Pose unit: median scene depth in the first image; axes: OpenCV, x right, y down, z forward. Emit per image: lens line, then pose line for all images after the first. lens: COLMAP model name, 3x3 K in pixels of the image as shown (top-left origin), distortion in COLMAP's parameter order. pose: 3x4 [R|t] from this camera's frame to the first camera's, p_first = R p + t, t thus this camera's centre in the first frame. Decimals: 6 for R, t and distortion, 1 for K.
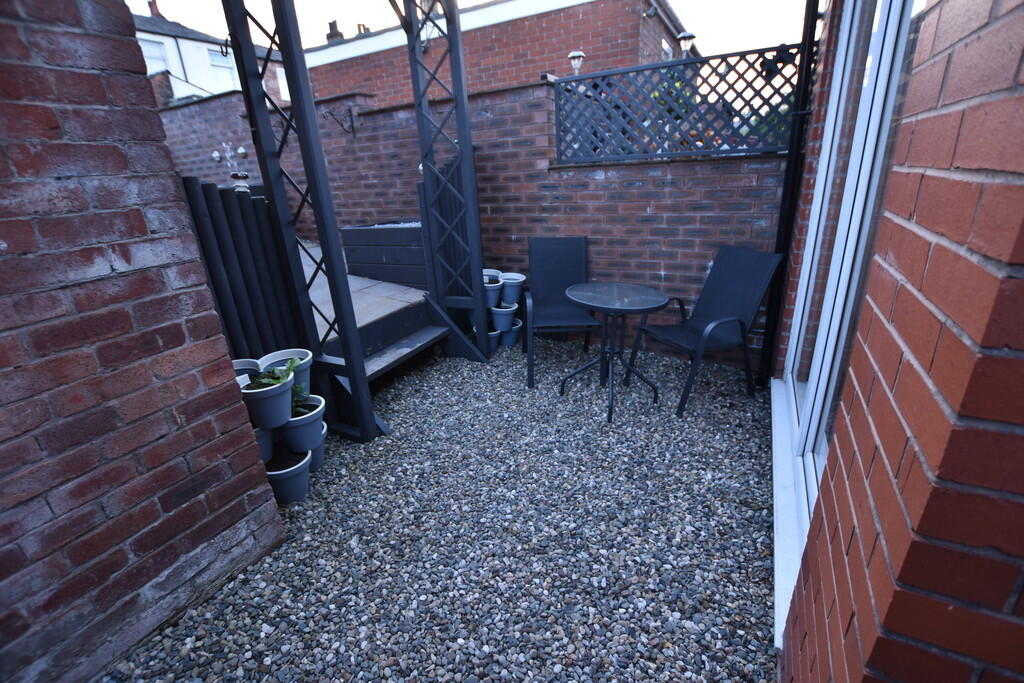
lens RADIAL K [[450.1, 0, 513.3], [0, 450.1, 342.4], [0, 0, 1]] dist [-0.031808, 0.003780]
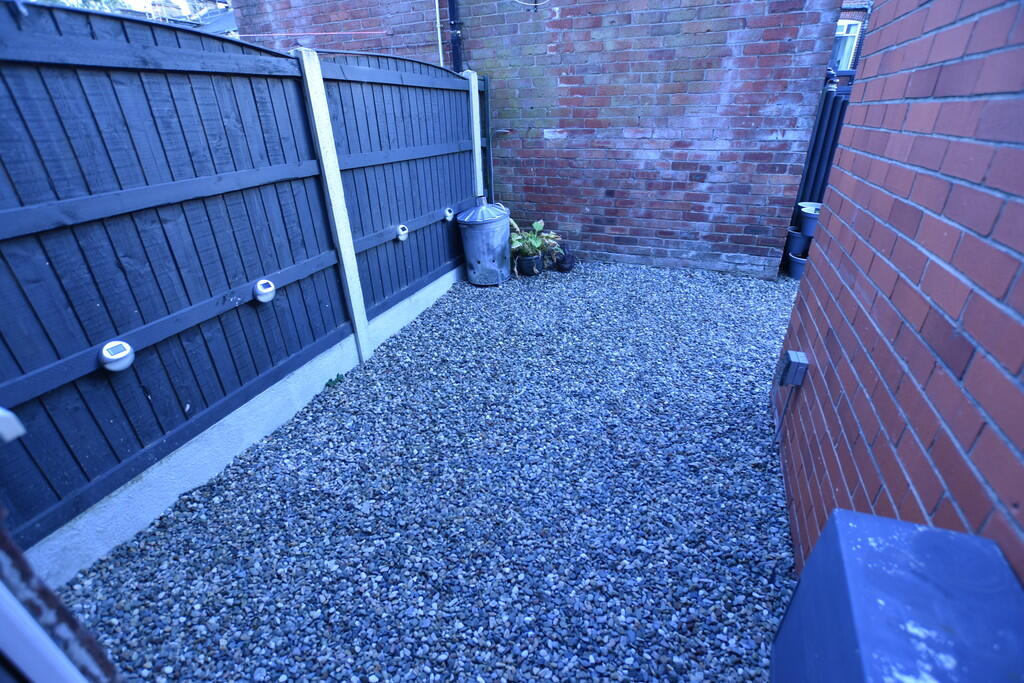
lens RADIAL K [[450.1, 0, 512.0], [0, 450.1, 345.3], [0, 0, 1]] dist [-0.031808, 0.003780]
pose [[0.109204, 0.503782, -0.856900, 2.517225], [-0.344929, 0.827696, 0.442654, 0.332528], [0.932254, 0.247230, 0.264157, -1.280387]]
